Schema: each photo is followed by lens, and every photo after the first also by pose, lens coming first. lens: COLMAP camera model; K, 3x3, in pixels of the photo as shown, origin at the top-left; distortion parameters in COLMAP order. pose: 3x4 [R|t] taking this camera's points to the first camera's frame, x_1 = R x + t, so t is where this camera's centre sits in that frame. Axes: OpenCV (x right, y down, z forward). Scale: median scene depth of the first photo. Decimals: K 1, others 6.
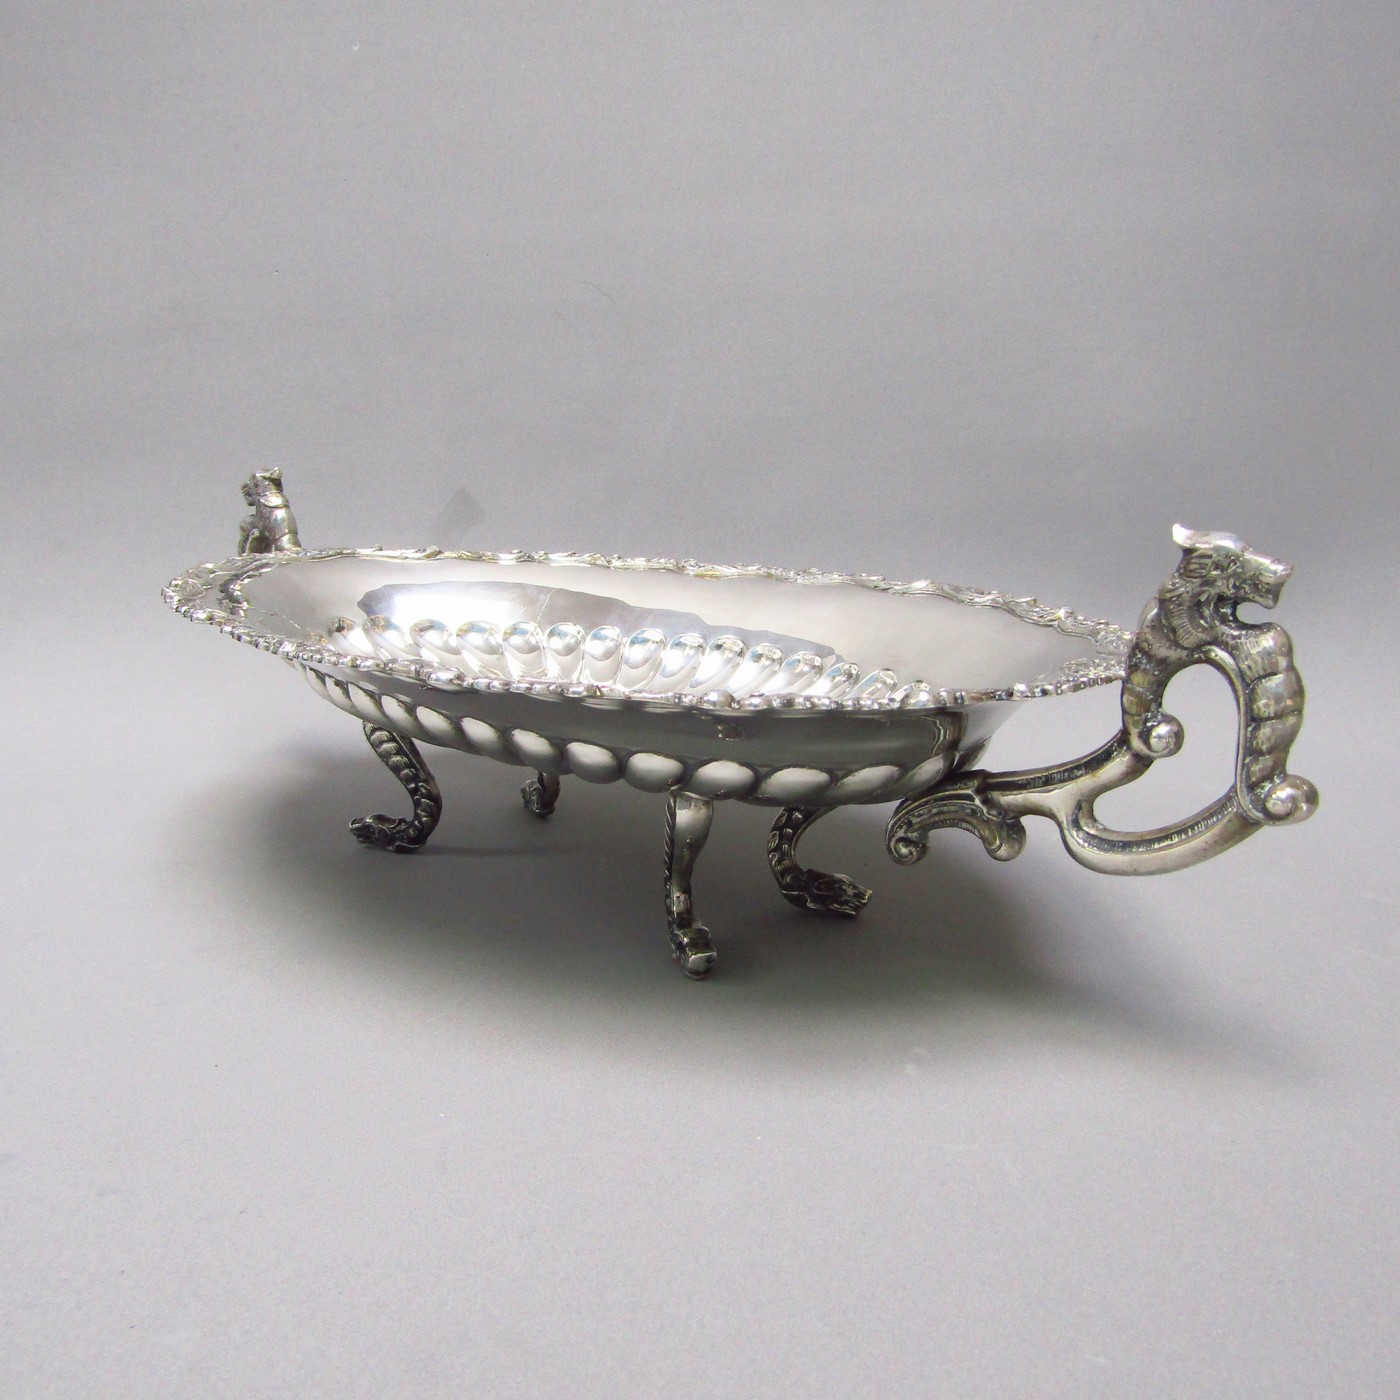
lens RADIAL K [[1322.2, 0, 700.0], [0, 1322.2, 700.0], [0, 0, 1]] dist [-0.016280, -0.018204]
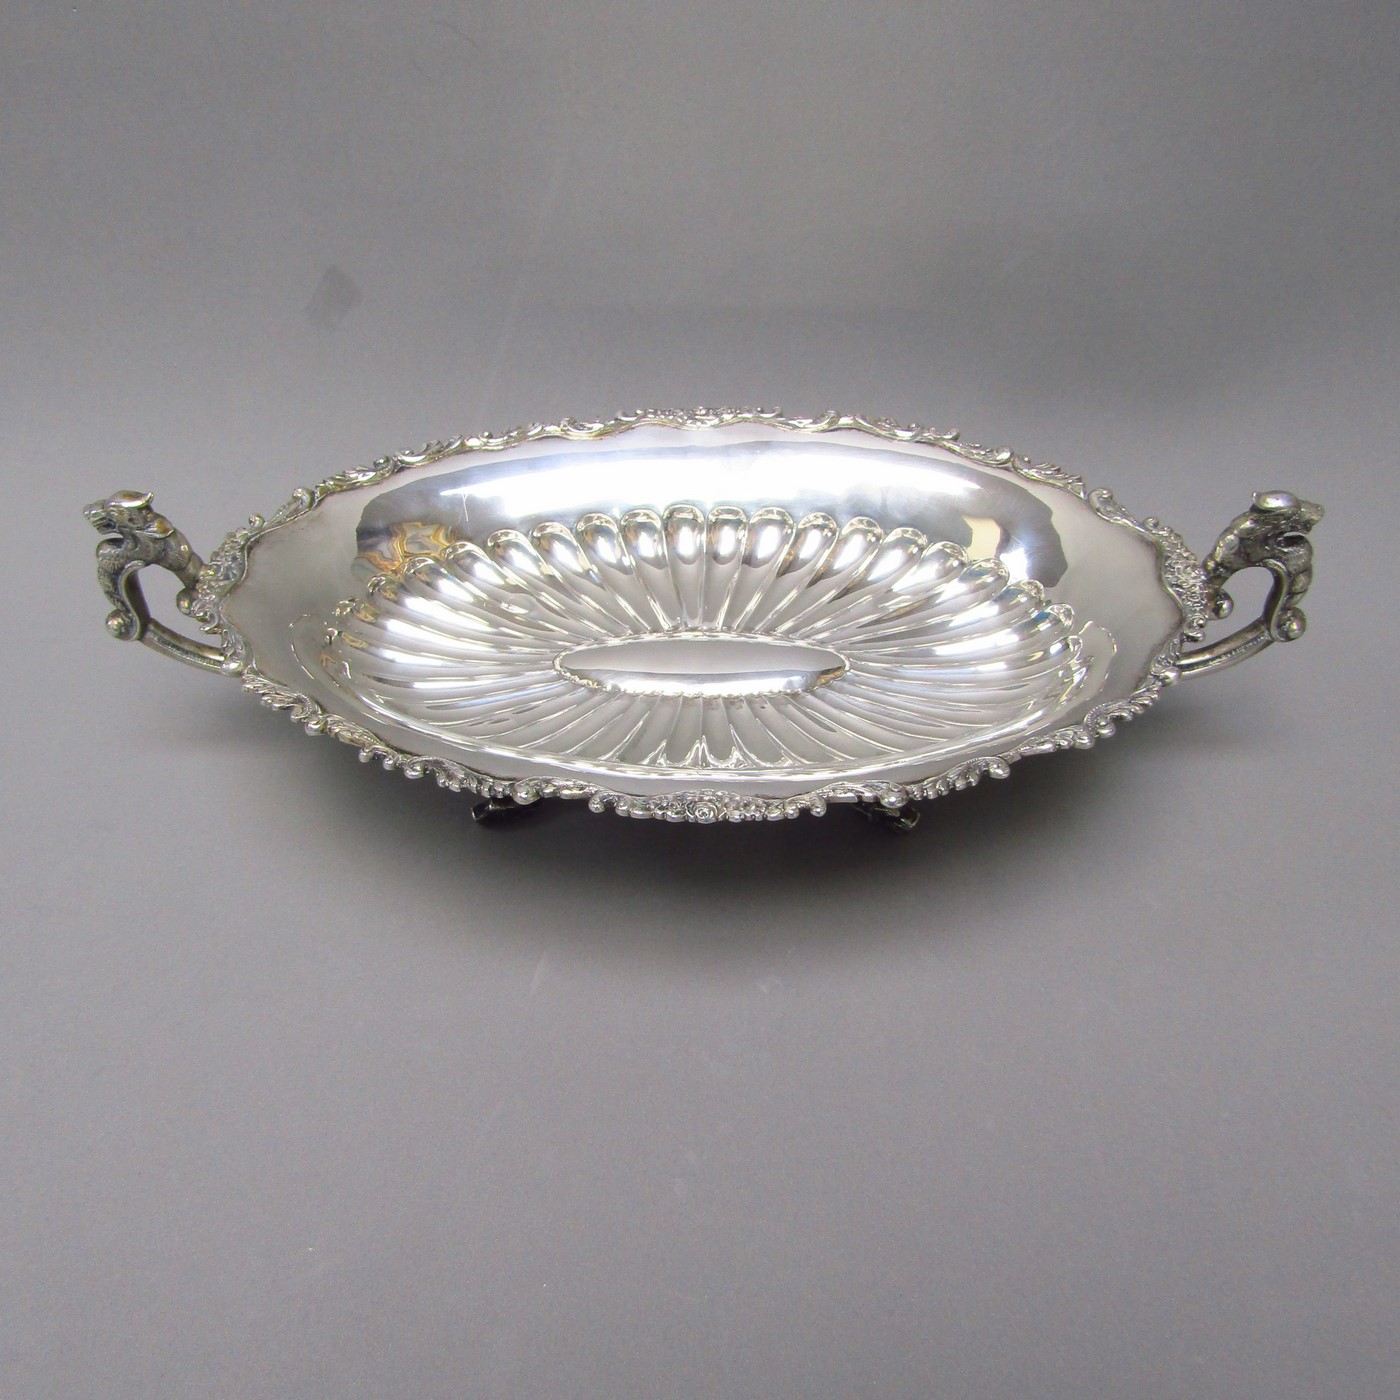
lens RADIAL K [[1322.2, 0, 700.0], [0, 1322.2, 700.0], [0, 0, 1]] dist [-0.016280, -0.018204]
pose [[0.756103, -0.458566, 0.466932, -0.920348], [0.157702, 0.820109, 0.550047, -0.858342], [-0.635168, -0.342256, 0.692404, 0.278941]]
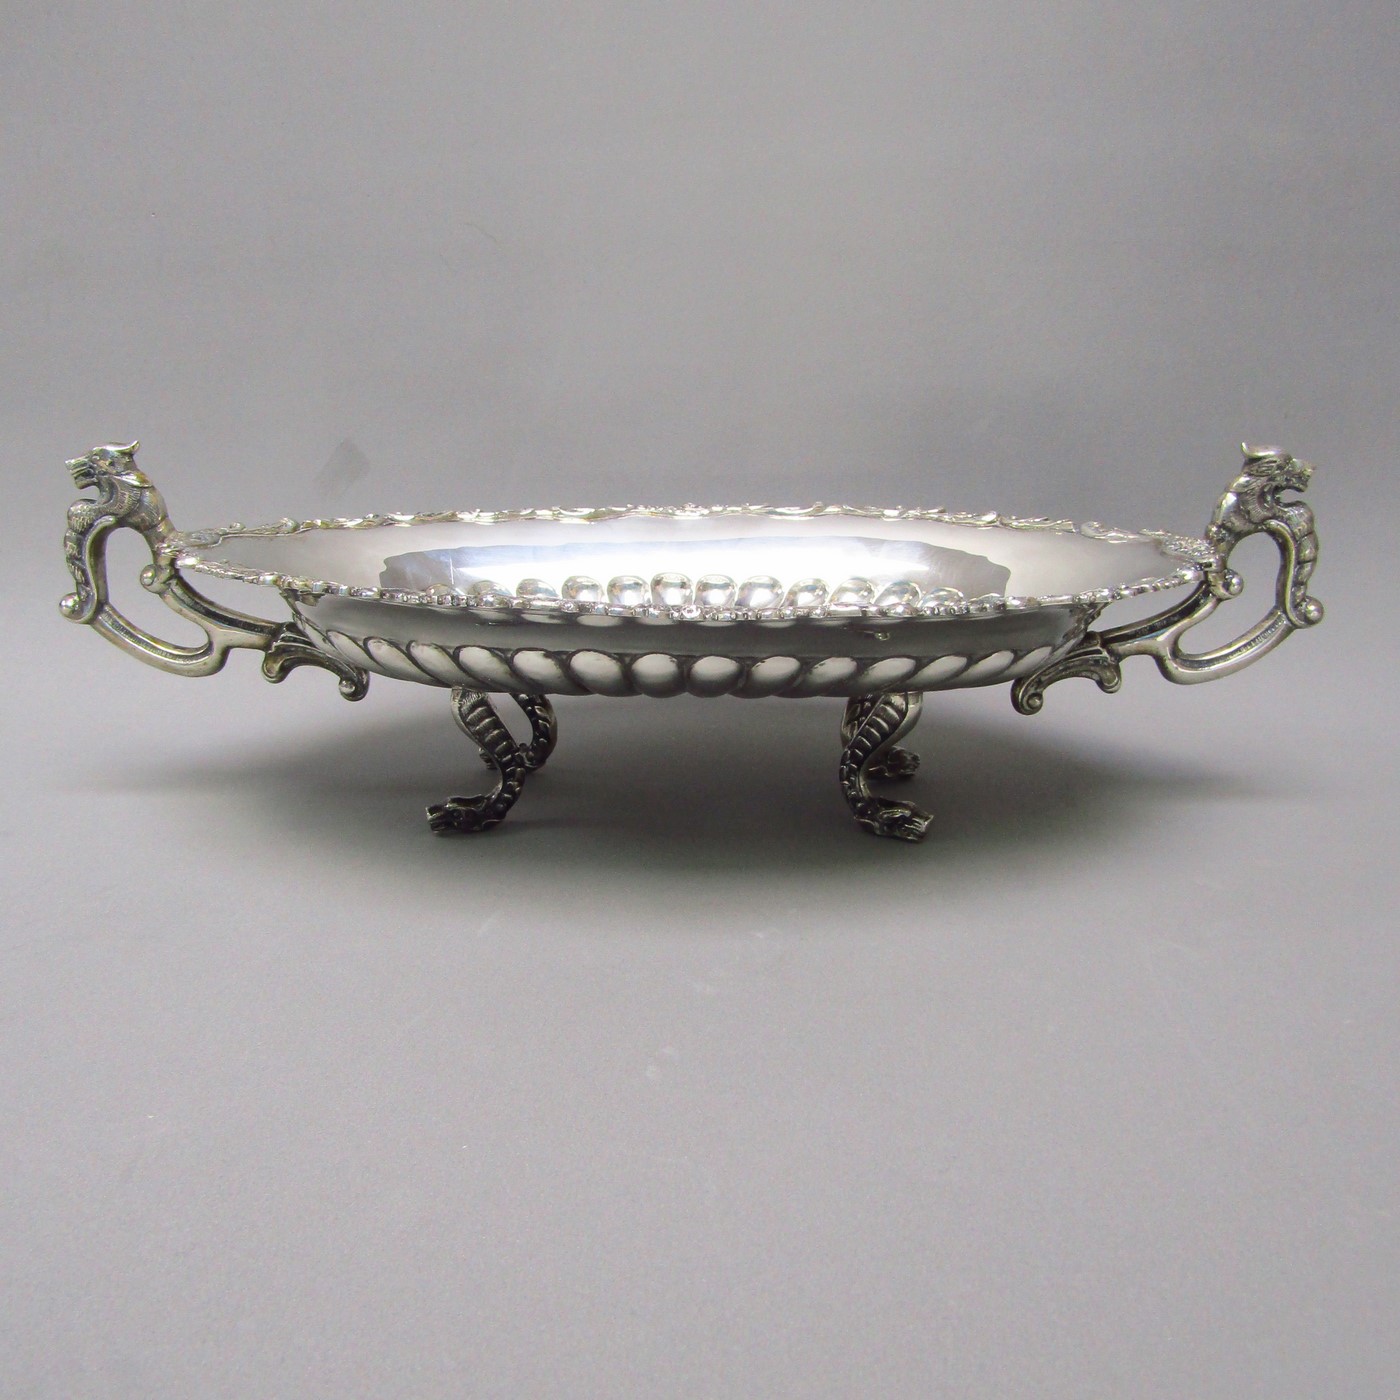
lens RADIAL K [[1322.2, 0, 700.0], [0, 1322.2, 700.0], [0, 0, 1]] dist [-0.016280, -0.018204]
pose [[0.753843, -0.181247, 0.631562, -1.102827], [0.144772, 0.983397, 0.109414, -0.096879], [-0.640907, 0.008951, 0.767566, 0.243228]]
